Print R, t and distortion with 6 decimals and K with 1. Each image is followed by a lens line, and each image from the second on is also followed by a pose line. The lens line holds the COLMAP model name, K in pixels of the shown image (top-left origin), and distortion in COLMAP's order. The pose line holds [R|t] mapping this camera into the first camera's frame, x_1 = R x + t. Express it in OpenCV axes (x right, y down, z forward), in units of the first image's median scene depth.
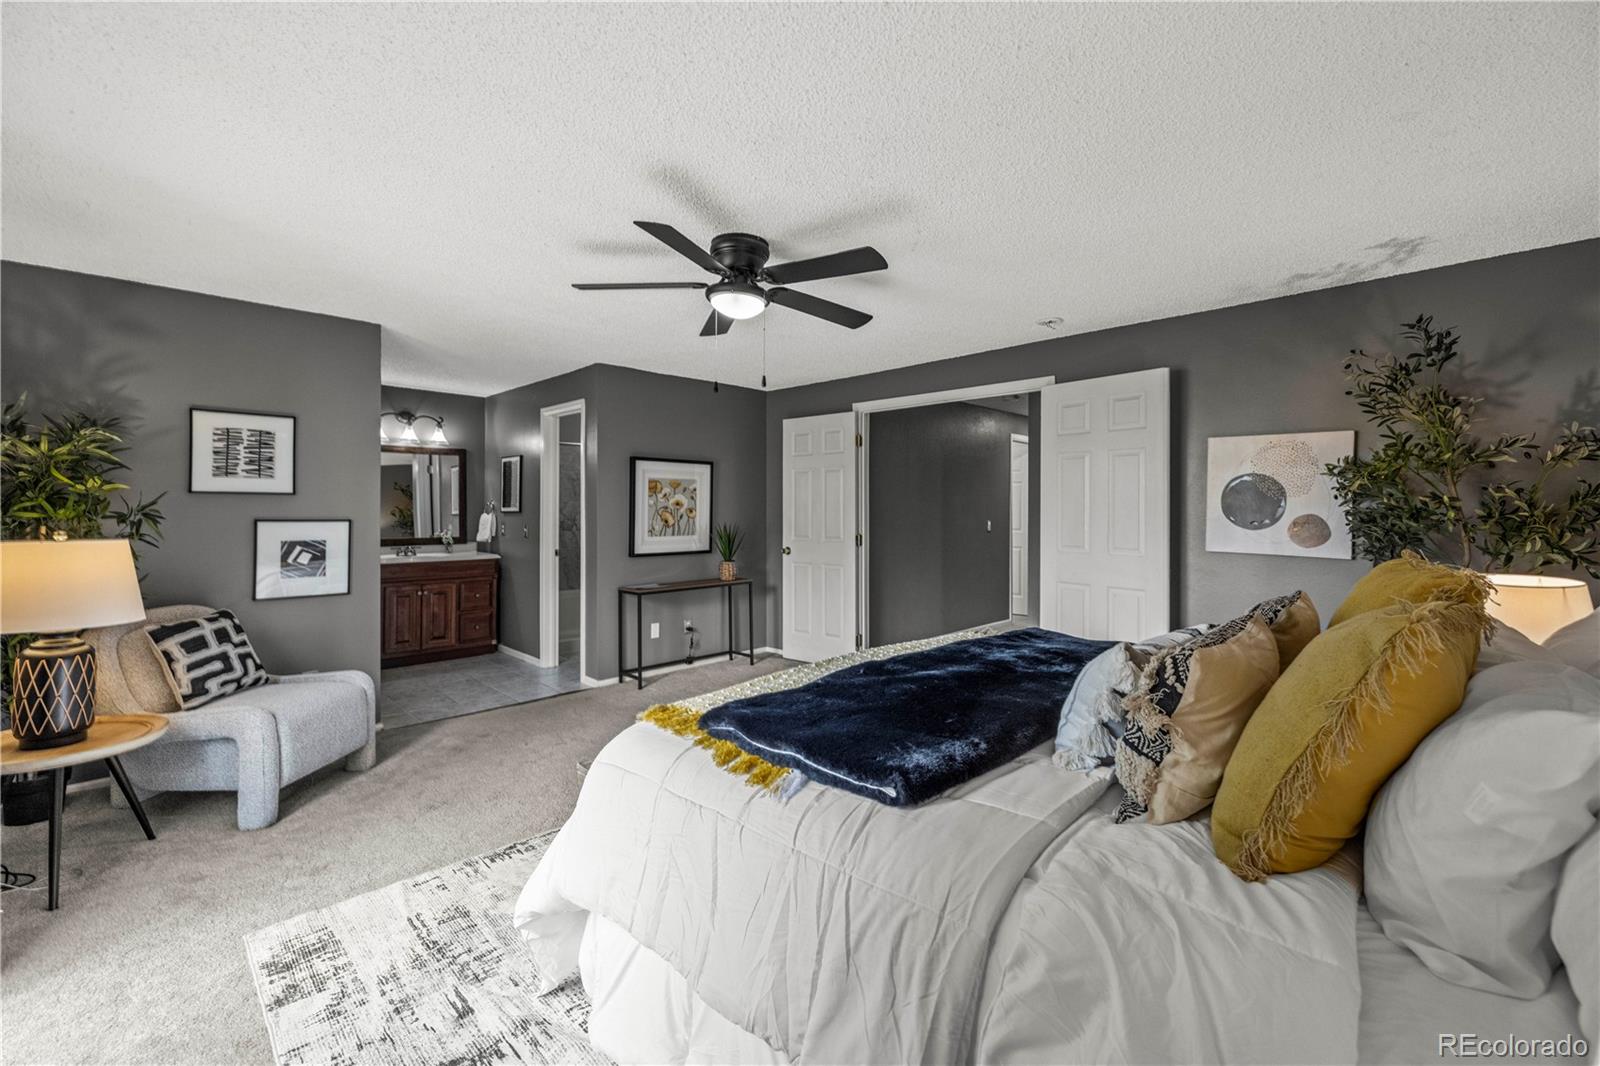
lens RADIAL K [[679.2, 0, 805.2], [0, 679.2, 507.3], [0, 0, 1]] dist [0.002139, 0.000057]
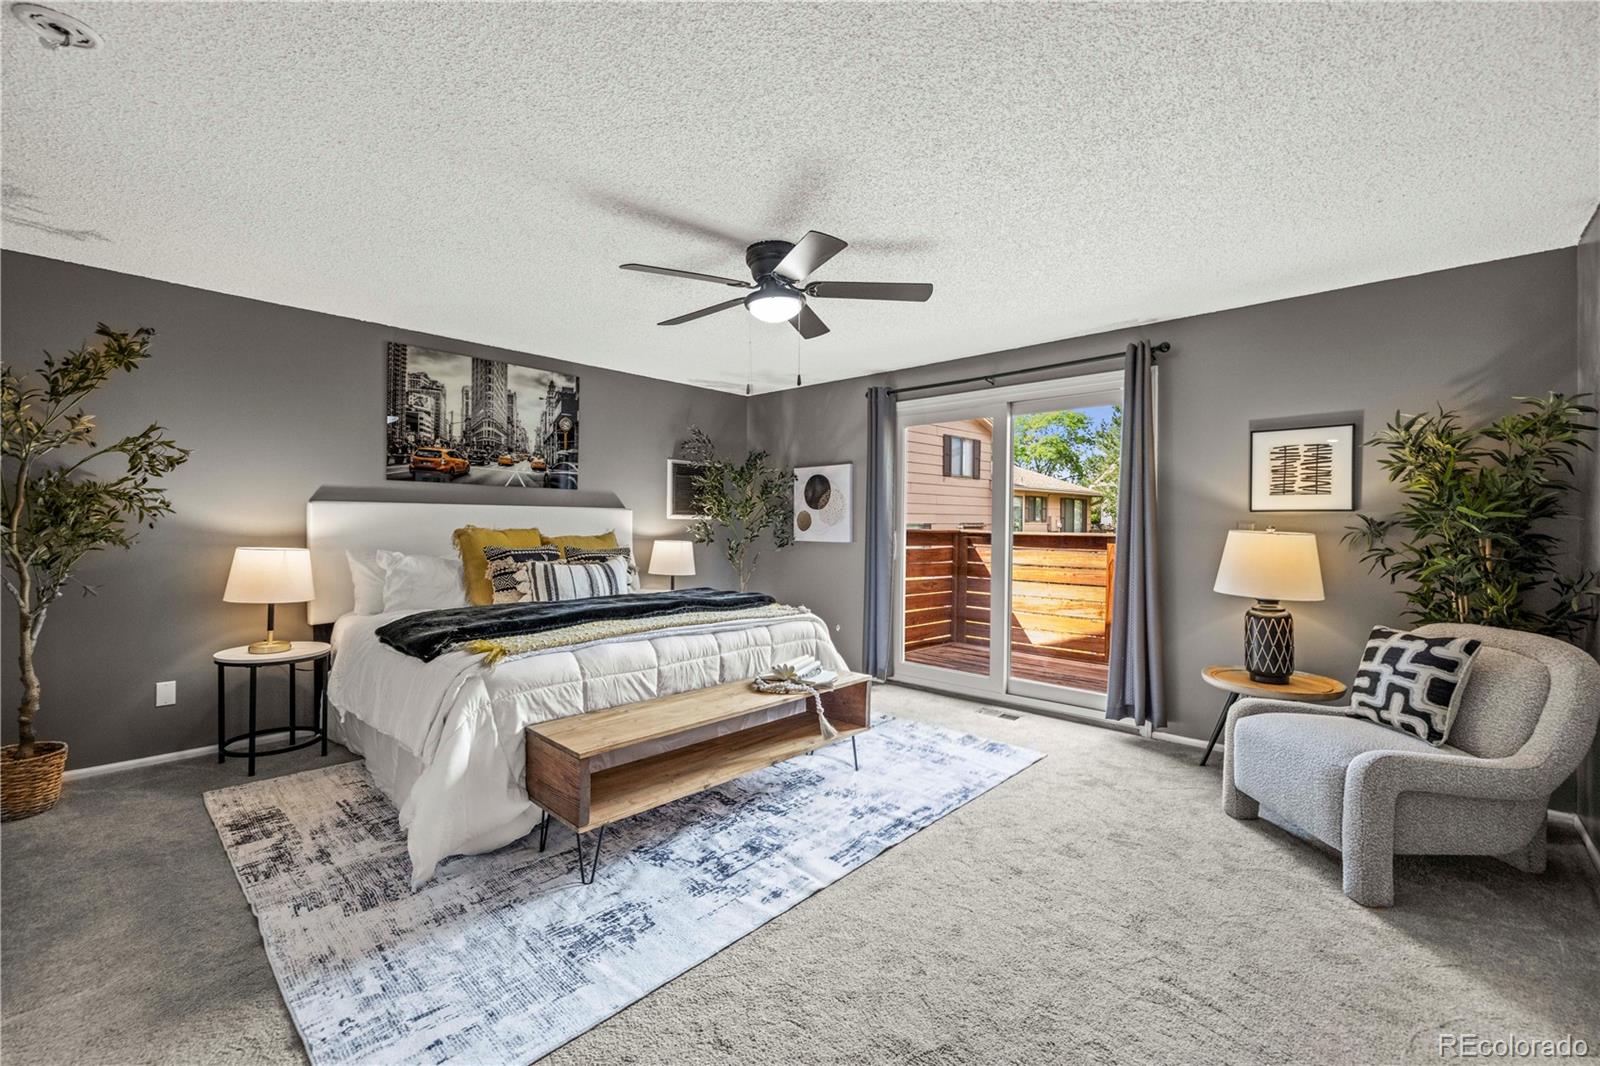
lens RADIAL K [[670.7, 0, 804.0], [0, 670.7, 526.6], [0, 0, 1]] dist [0.002018, 0.000081]
pose [[-0.999518, -0.004607, -0.030711, -0.102103], [-0.004718, 0.999983, 0.003559, 0.029456], [0.030694, 0.003702, -0.999522, 1.848995]]
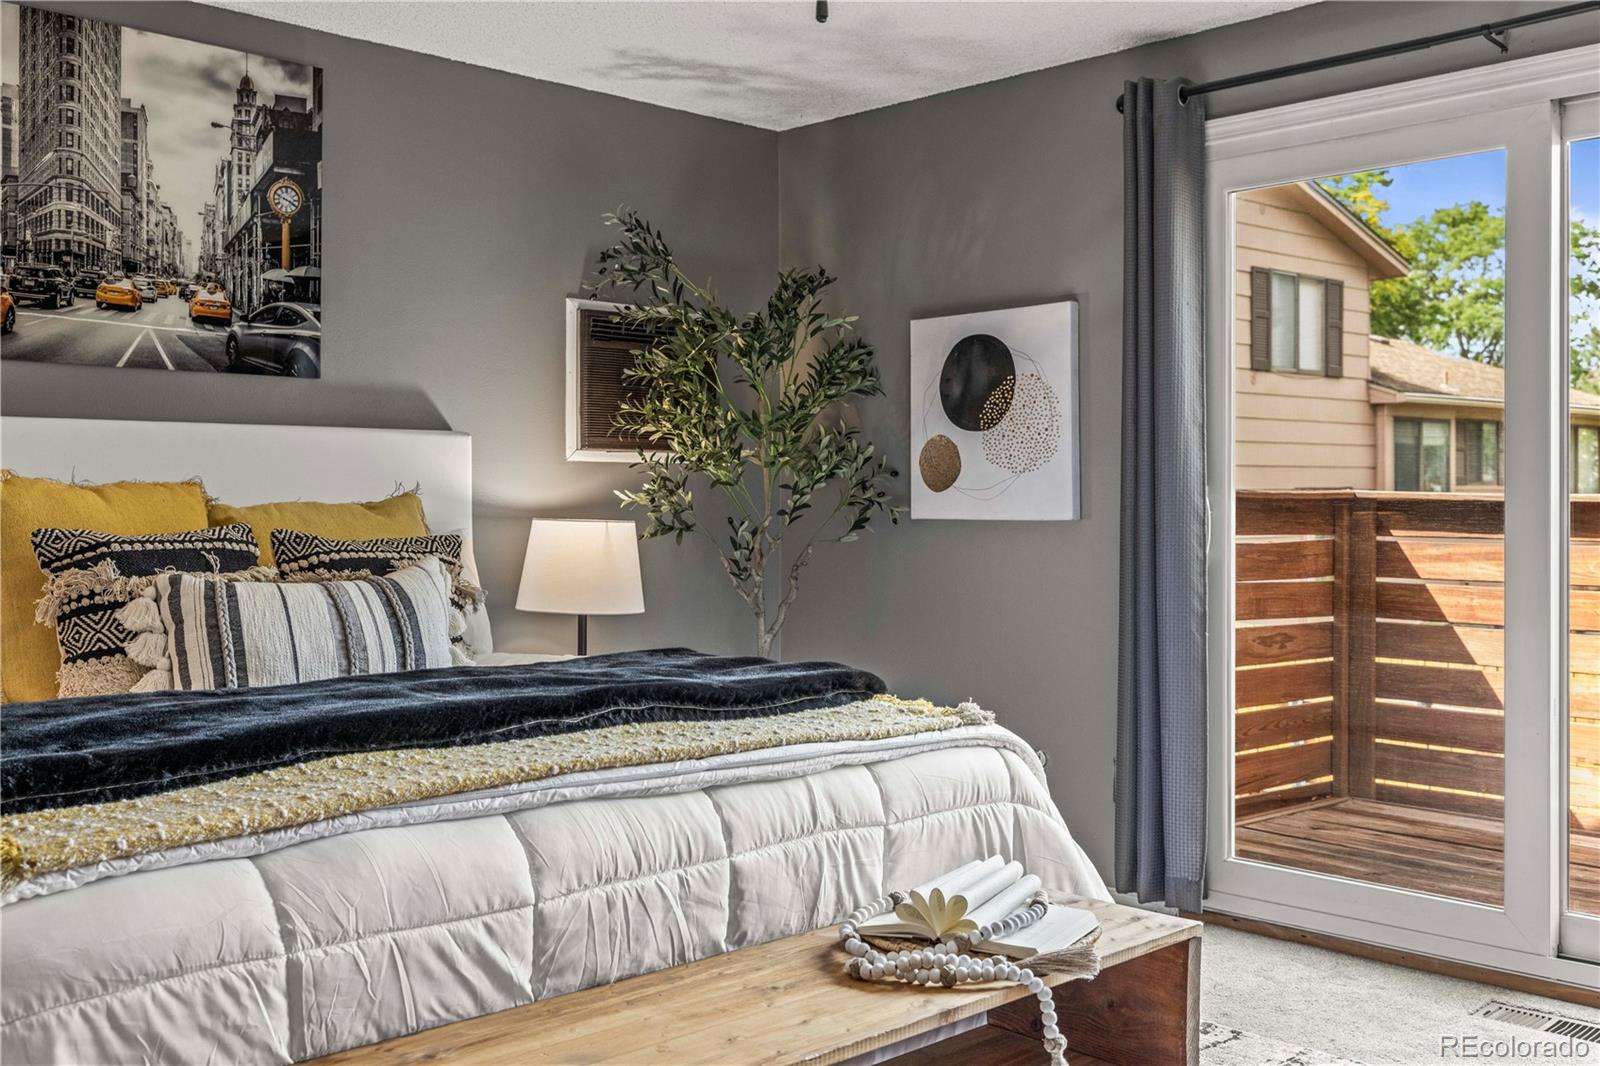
lens RADIAL K [[1580.3, 0, 803.2], [0, 1580.3, 498.7], [0, 0, 1]] dist [0.010495, -0.004409]
pose [[-0.999693, 0.003927, 0.024468, -0.060457], [0.003900, 0.999992, -0.001154, 0.056428], [-0.024473, -0.001059, -0.999700, 1.583241]]
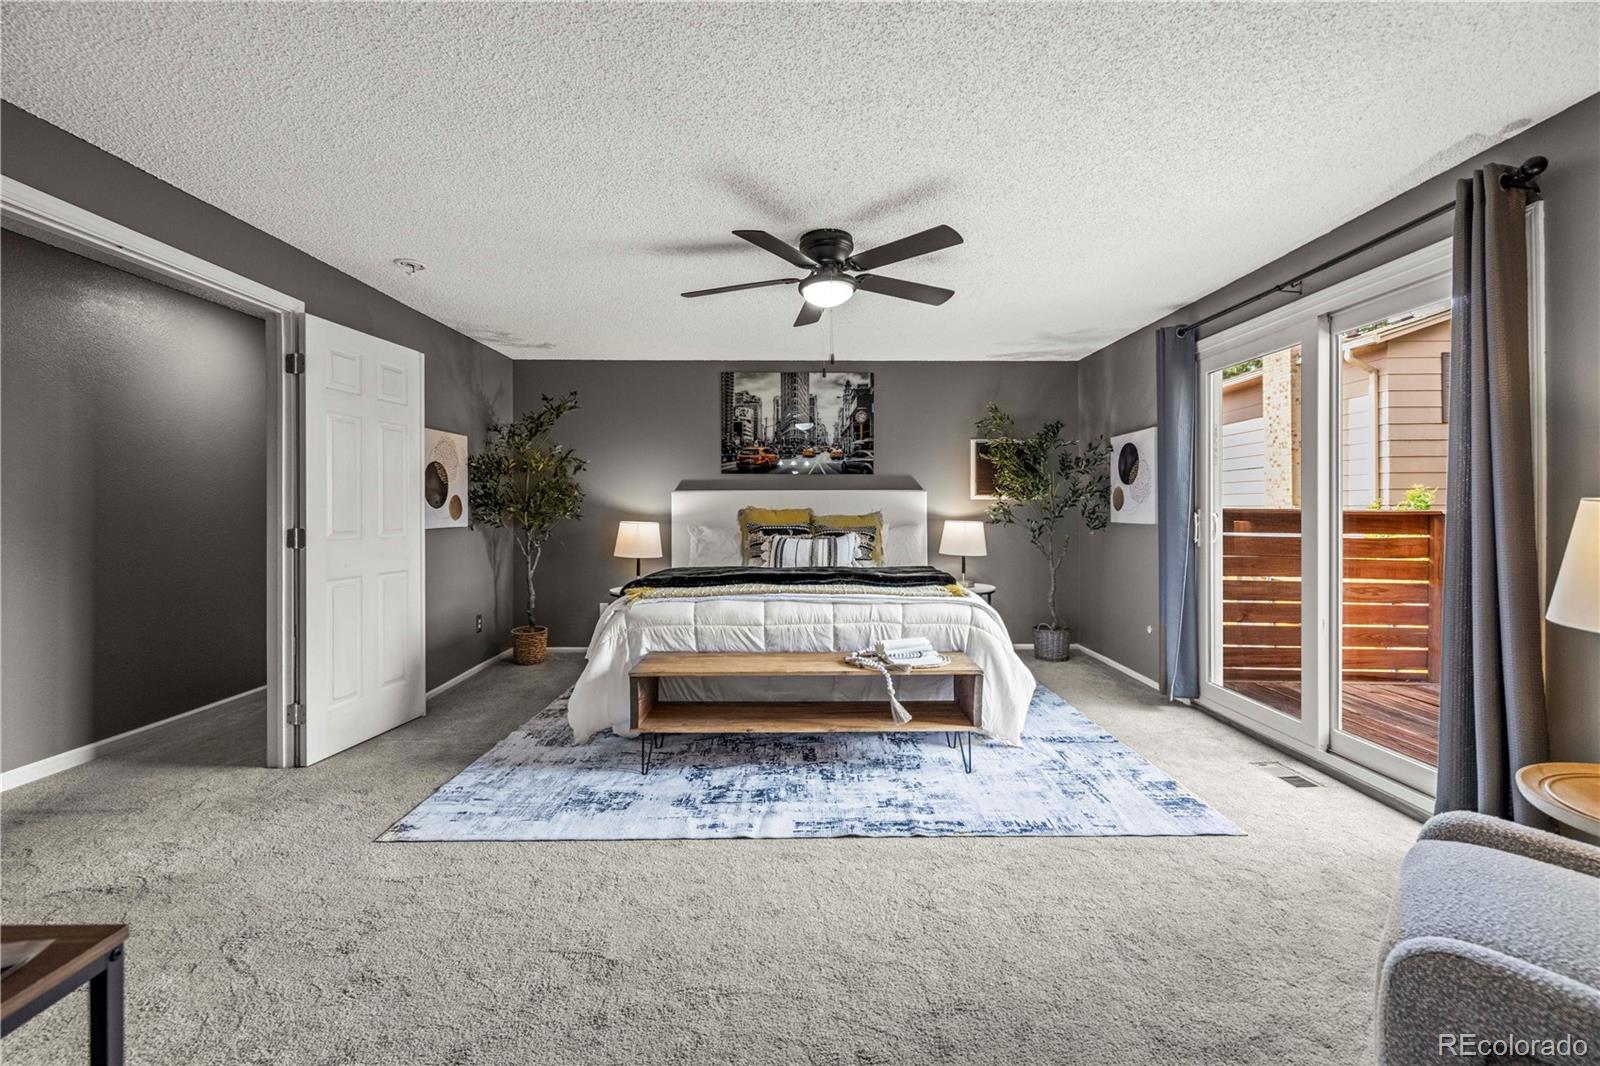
lens RADIAL K [[679.2, 0, 805.2], [0, 679.2, 507.3], [0, 0, 1]] dist [0.002139, 0.000057]
pose [[-0.709991, 0.004760, 0.704195, -0.764587], [0.002490, 0.999988, -0.004249, 0.044349], [-0.704207, -0.001264, -0.709994, 1.634365]]
